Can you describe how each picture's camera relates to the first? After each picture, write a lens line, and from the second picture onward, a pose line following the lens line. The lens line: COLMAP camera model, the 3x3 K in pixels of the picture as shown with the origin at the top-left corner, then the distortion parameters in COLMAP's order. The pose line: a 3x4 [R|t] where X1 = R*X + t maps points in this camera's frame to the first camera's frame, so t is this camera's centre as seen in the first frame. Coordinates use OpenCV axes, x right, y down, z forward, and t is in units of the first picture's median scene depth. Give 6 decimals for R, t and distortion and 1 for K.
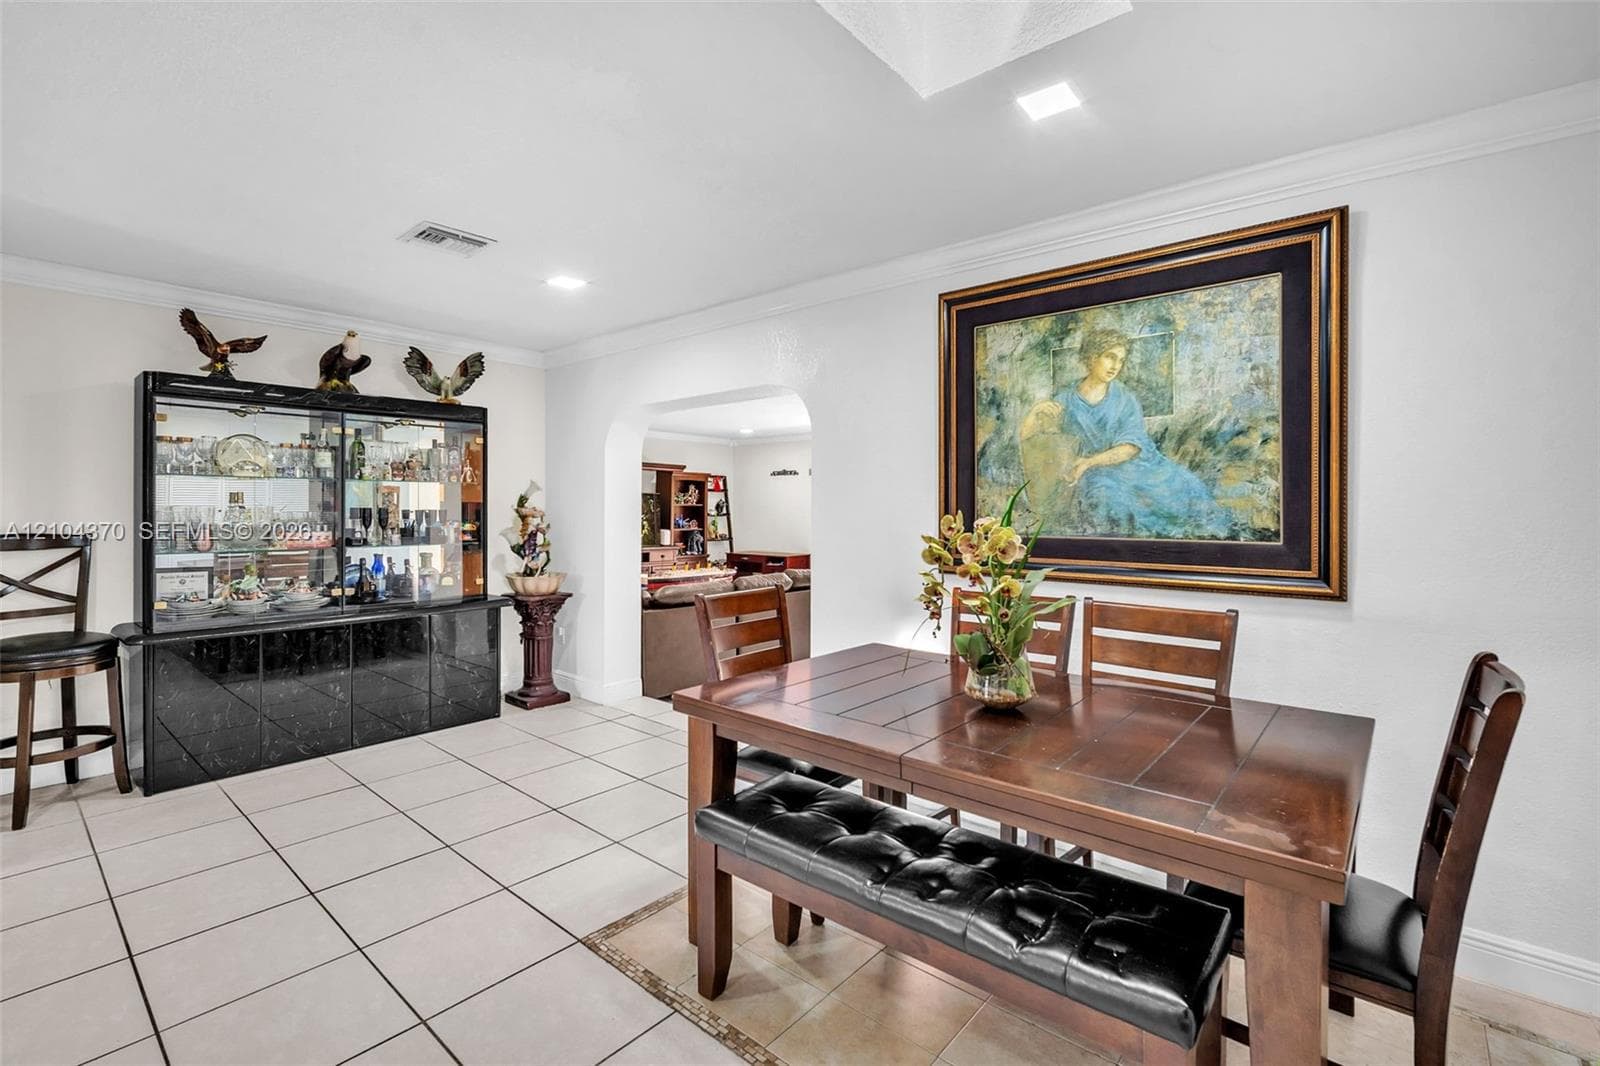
lens RADIAL K [[710.8, 0, 798.4], [0, 710.8, 507.9], [0, 0, 1]] dist [-0.011045, 0.004325]
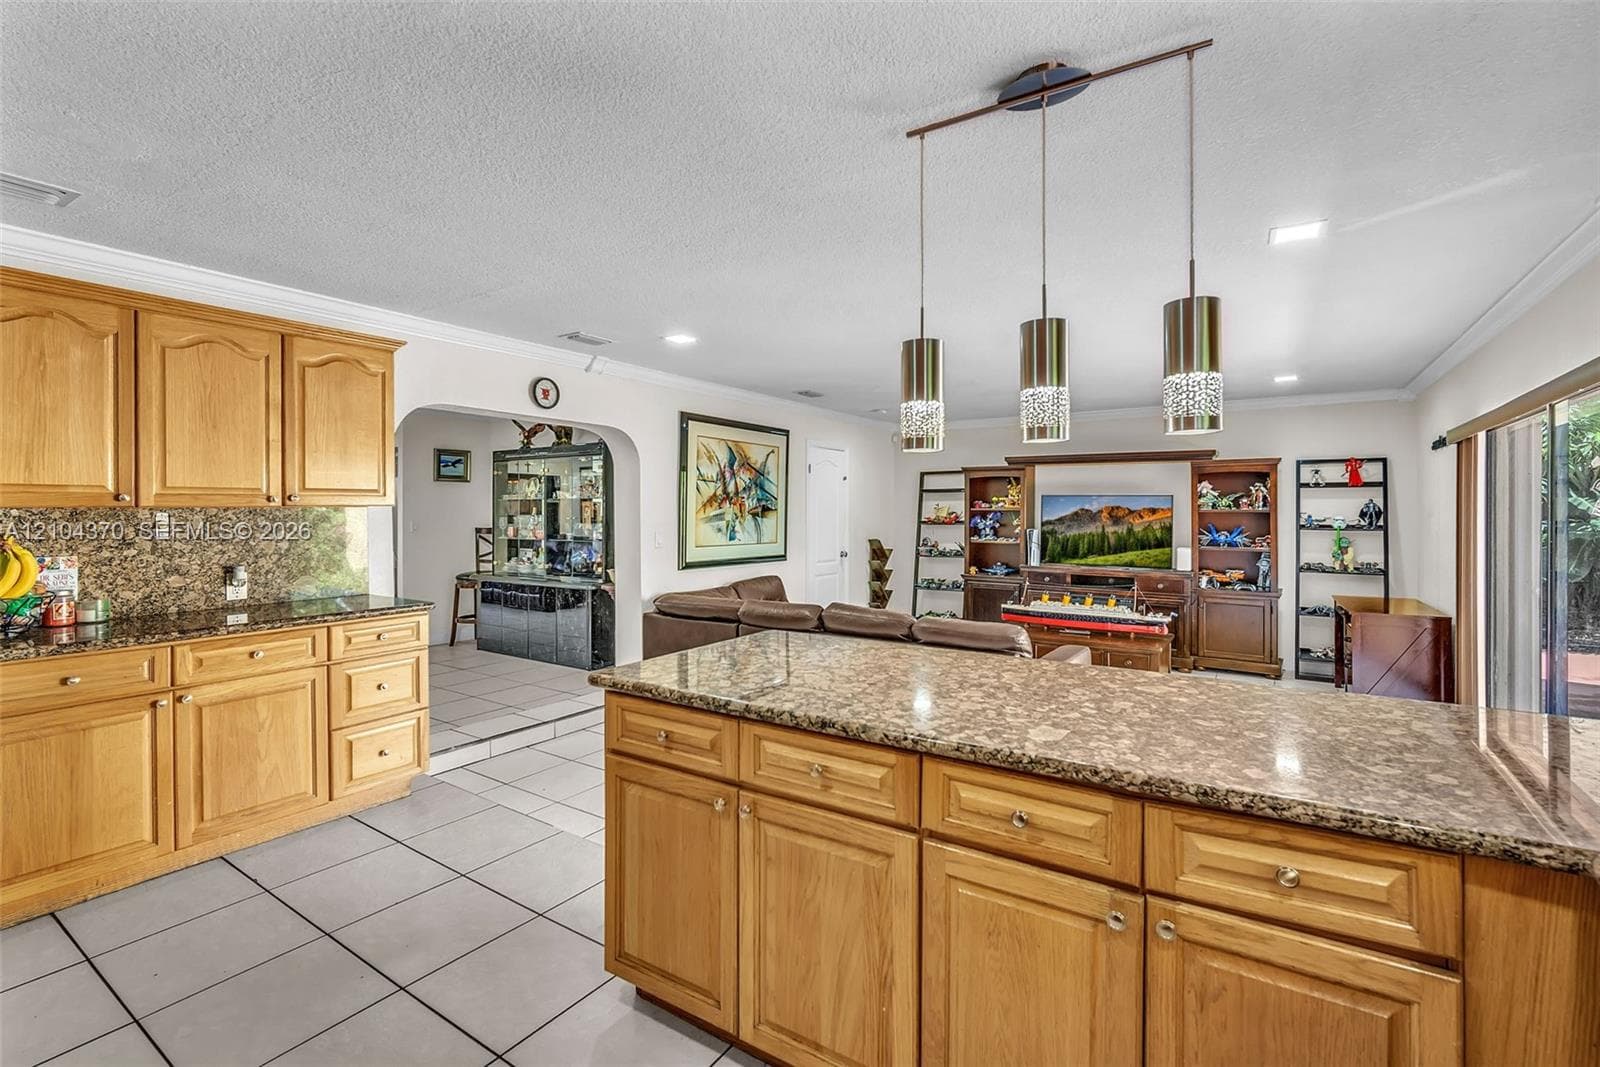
lens RADIAL K [[710.8, 0, 794.8], [0, 710.8, 514.7], [0, 0, 1]] dist [-0.011045, 0.004325]
pose [[0.111011, 0.000497, -0.993819, 1.456075], [0.000844, 0.999999, 0.000595, -0.005716], [0.993819, -0.000905, 0.111011, 1.863021]]
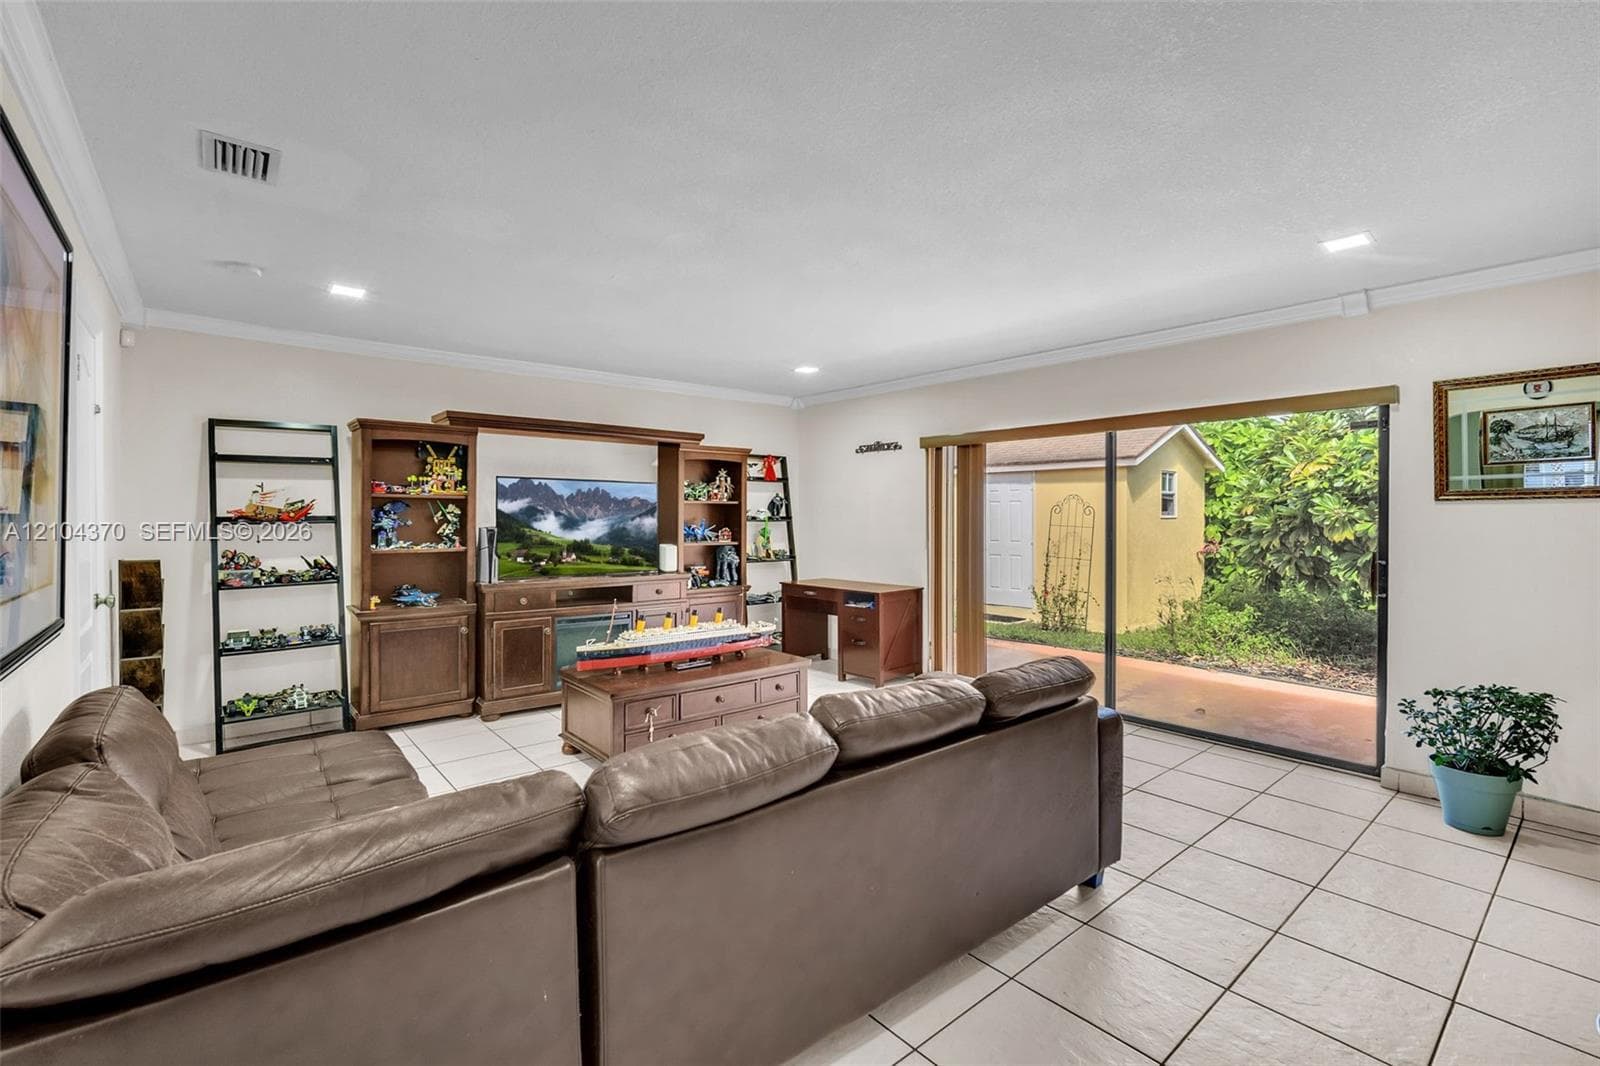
lens RADIAL K [[710.8, 0, 806.4], [0, 710.8, 524.4], [0, 0, 1]] dist [-0.011045, 0.004325]
pose [[0.986911, -0.001502, -0.161256, 0.059052], [0.004012, 0.999876, 0.015241, 0.018562], [0.161214, -0.015689, 0.986795, 1.484850]]
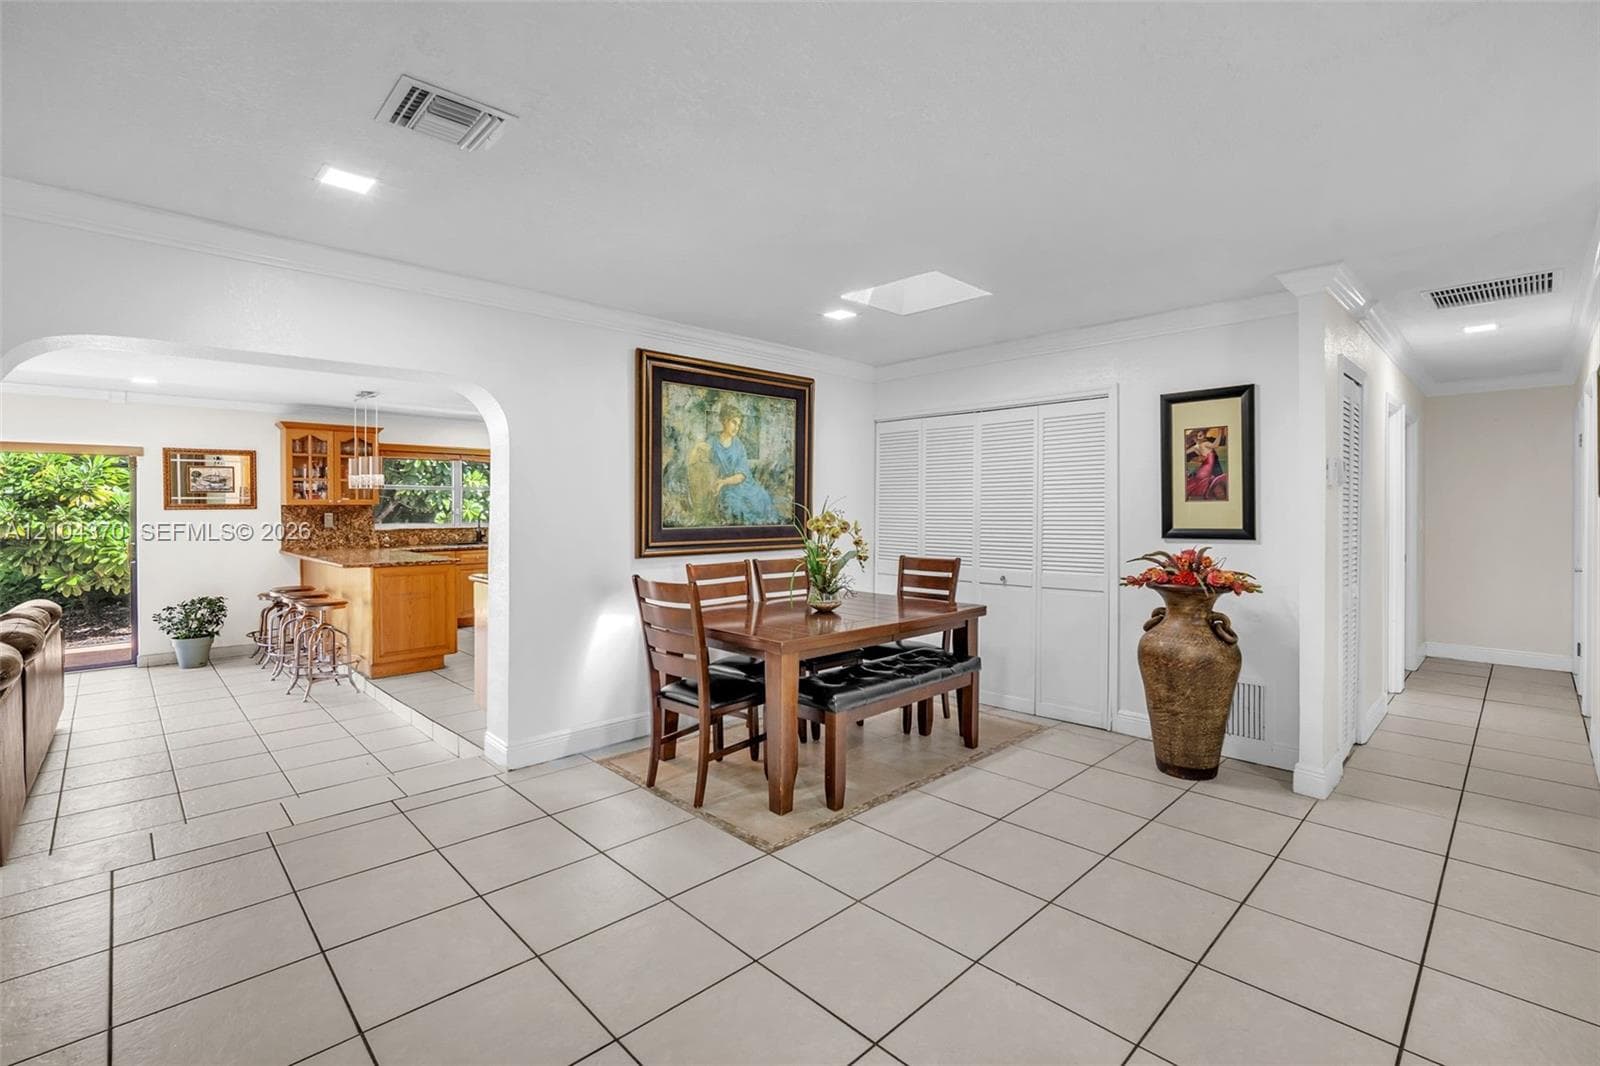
lens RADIAL K [[710.8, 0, 793.1], [0, 710.8, 513.5], [0, 0, 1]] dist [-0.011045, 0.004325]
pose [[0.097623, -0.009648, 0.995177, -1.131467], [0.001426, 0.999953, 0.009554, -0.004925], [-0.995222, 0.000486, 0.097632, 0.605254]]
